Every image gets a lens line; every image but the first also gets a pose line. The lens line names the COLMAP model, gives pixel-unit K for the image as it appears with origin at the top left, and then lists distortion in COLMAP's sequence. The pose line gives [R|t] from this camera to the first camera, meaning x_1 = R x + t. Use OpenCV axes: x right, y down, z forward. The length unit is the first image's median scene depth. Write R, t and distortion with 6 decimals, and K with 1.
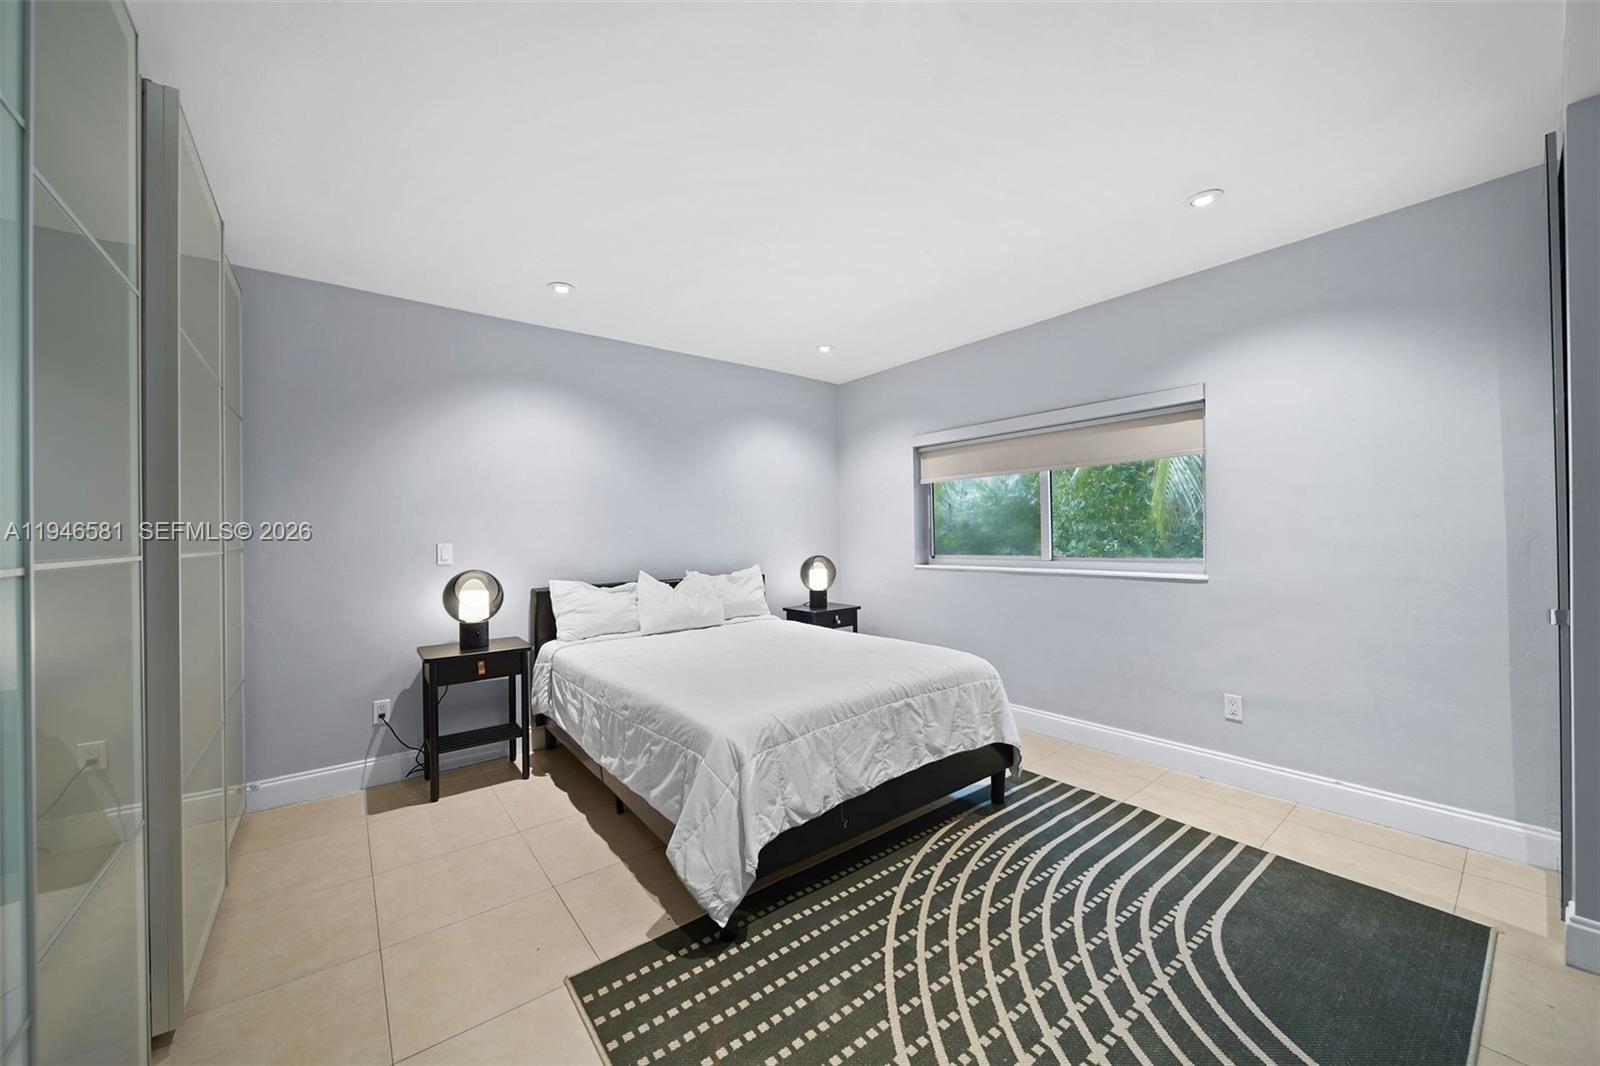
lens RADIAL K [[591.0, 0, 804.6], [0, 591.0, 526.3], [0, 0, 1]] dist [0.000943, 0.000134]
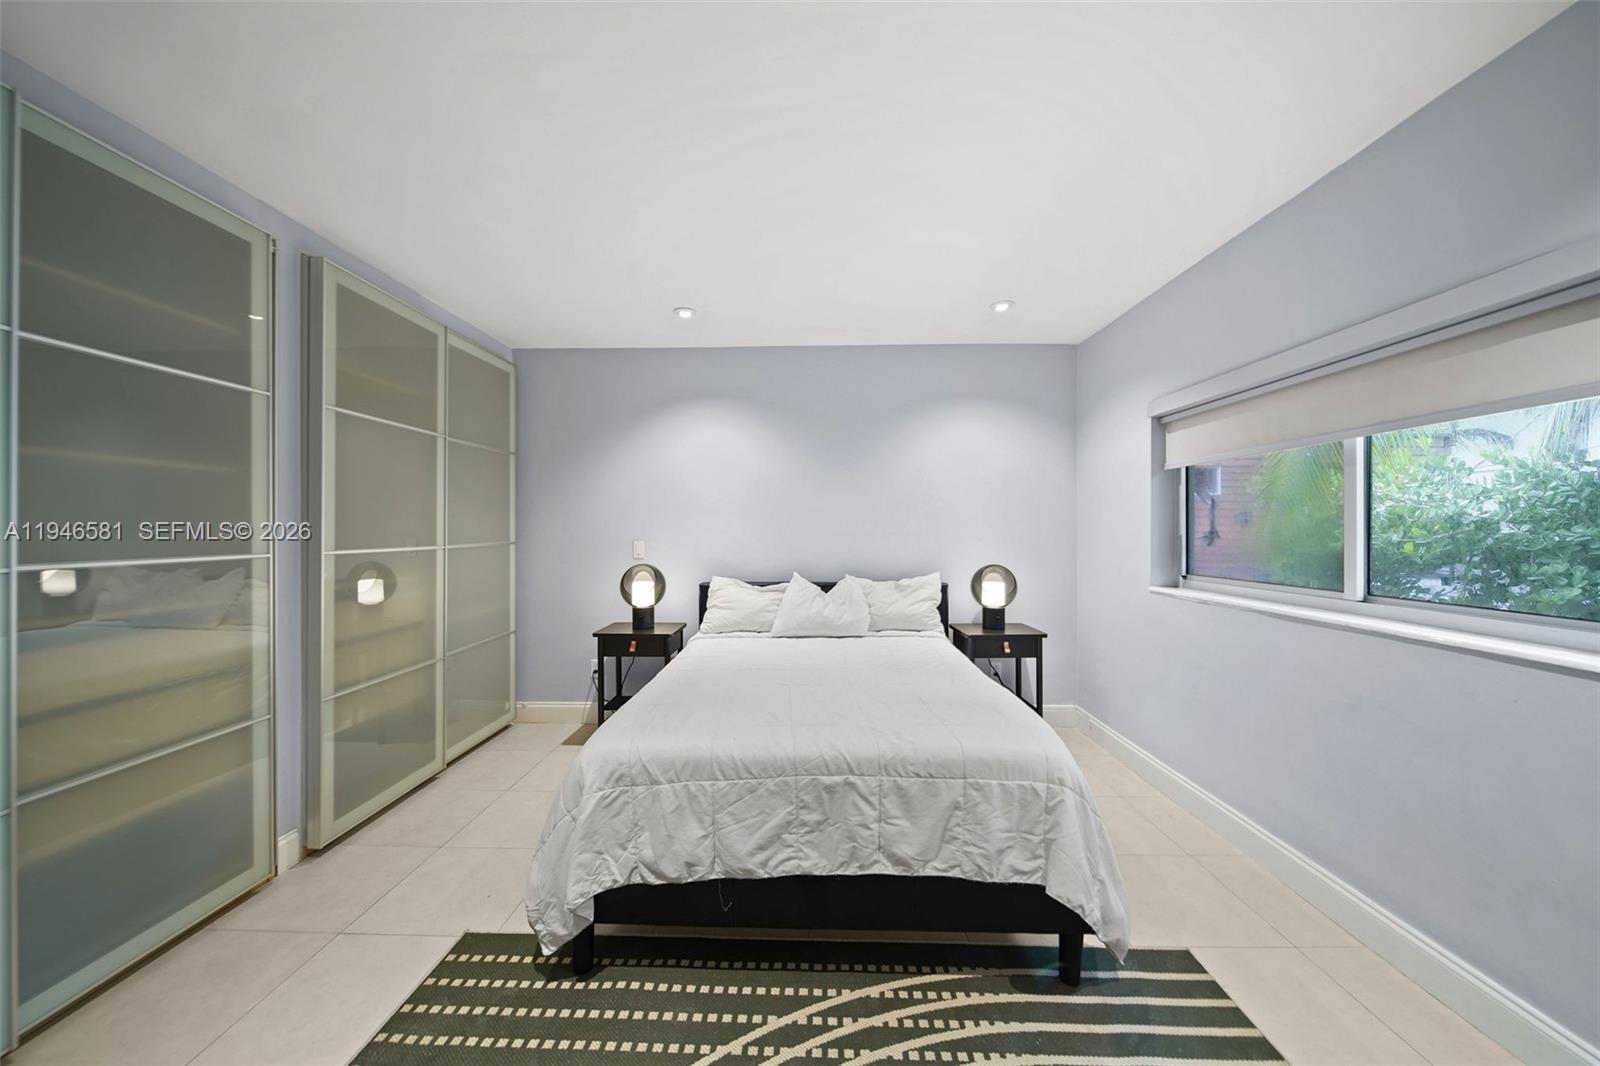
lens RADIAL K [[575.5, 0, 798.2], [0, 575.5, 524.4], [0, 0, 1]] dist [-0.000730, -0.000235]
pose [[0.764716, 0.010102, -0.644289, 0.566907], [-0.001110, 0.999896, 0.014360, -0.031591], [0.644367, -0.010266, 0.764648, 0.400076]]
